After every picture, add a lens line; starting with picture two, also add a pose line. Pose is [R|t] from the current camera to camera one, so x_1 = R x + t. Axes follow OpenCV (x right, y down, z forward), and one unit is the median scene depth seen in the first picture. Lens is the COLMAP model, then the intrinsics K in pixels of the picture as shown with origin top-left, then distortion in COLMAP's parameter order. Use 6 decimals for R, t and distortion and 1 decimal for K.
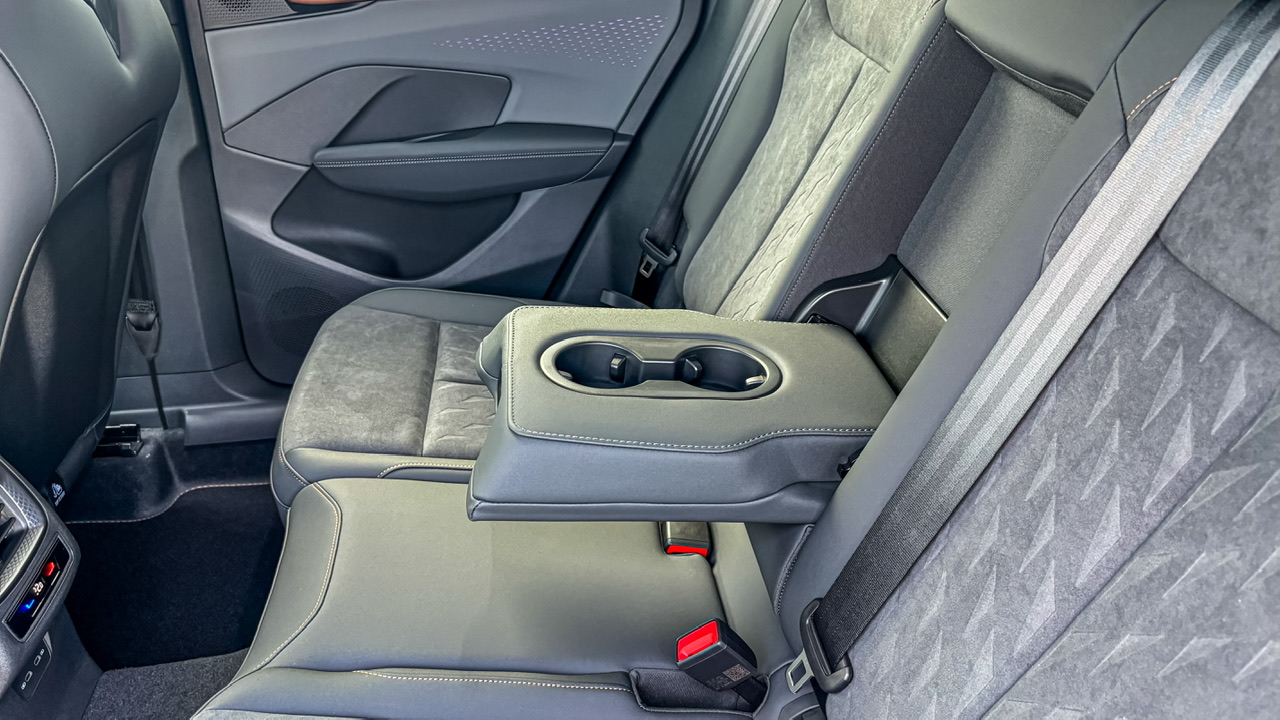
lens RADIAL K [[983.7, 0, 643.8], [0, 983.7, 344.6], [0, 0, 1]] dist [0.045442, -0.059495]
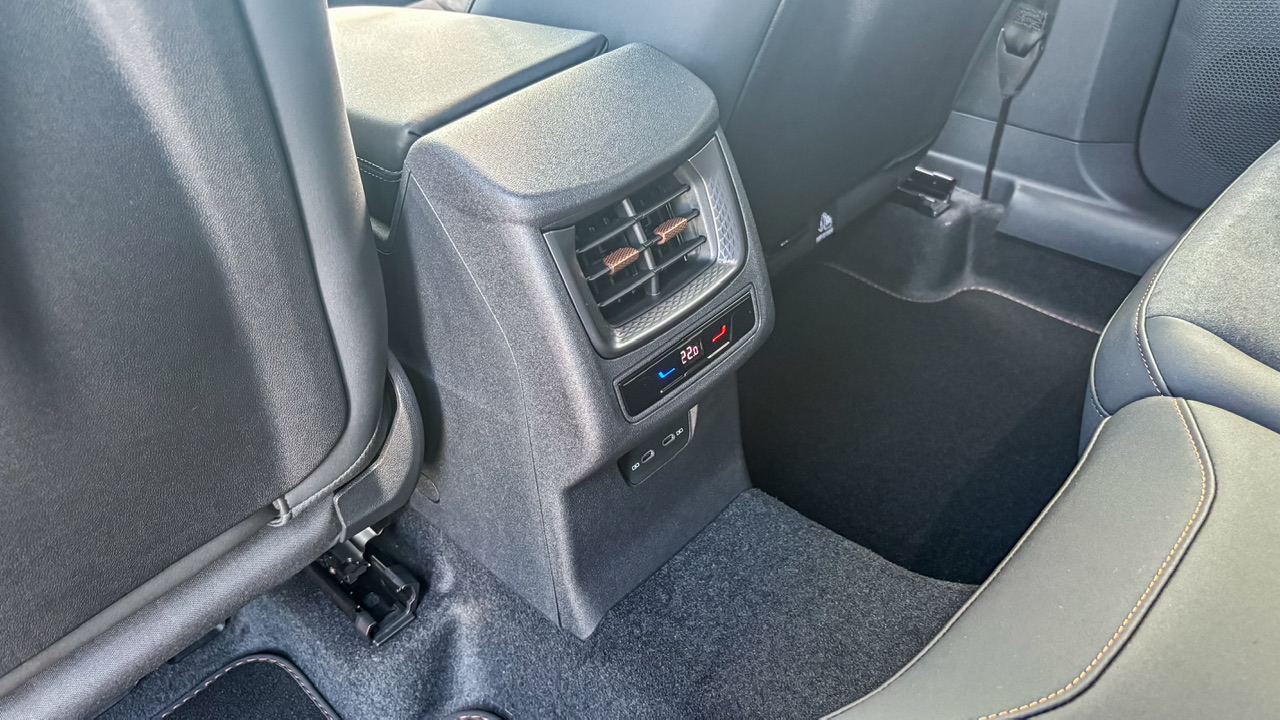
lens RADIAL K [[983.7, 0, 643.8], [0, 983.7, 344.6], [0, 0, 1]] dist [0.045442, -0.059495]
pose [[0.635121, 0.445389, -0.631071, -0.140644], [-0.311784, 0.895322, 0.318103, 0.029072], [0.706691, -0.005276, 0.707503, 0.322002]]
